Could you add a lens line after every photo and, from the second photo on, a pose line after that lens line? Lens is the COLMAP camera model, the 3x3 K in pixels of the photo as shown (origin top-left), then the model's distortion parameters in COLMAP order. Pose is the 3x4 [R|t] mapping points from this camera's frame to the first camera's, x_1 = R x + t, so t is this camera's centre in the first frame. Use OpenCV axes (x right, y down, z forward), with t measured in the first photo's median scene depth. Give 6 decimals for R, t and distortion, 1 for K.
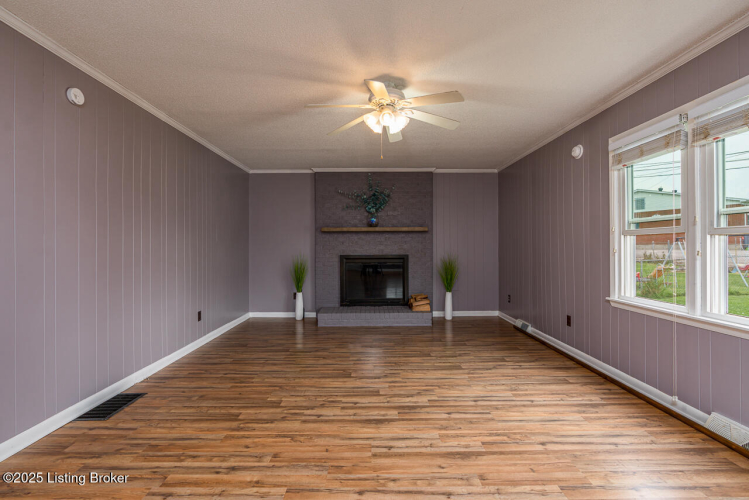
lens RADIAL K [[354.8, 0, 374.5], [0, 354.8, 250.0], [0, 0, 1]] dist [-0.007474, 0.000331]
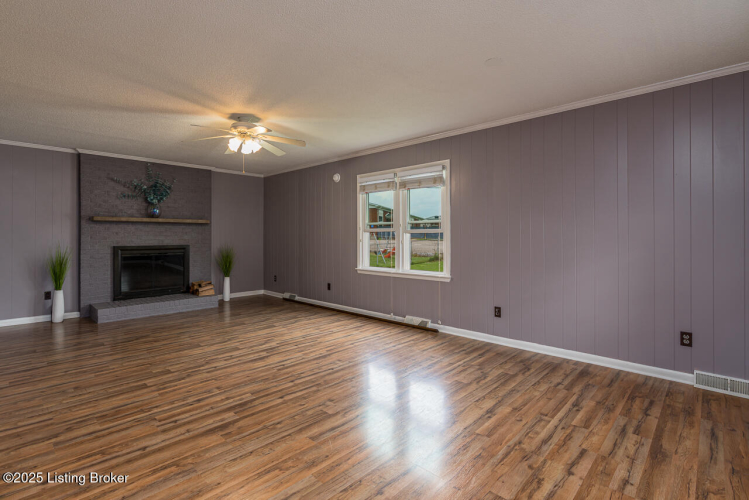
lens RADIAL K [[354.8, 0, 374.5], [0, 354.8, 250.0], [0, 0, 1]] dist [-0.007474, 0.000331]
pose [[0.690909, -0.022282, 0.722598, -0.516207], [0.002268, 0.999587, 0.028654, -0.002155], [-0.722938, -0.018158, 0.690674, -0.246217]]
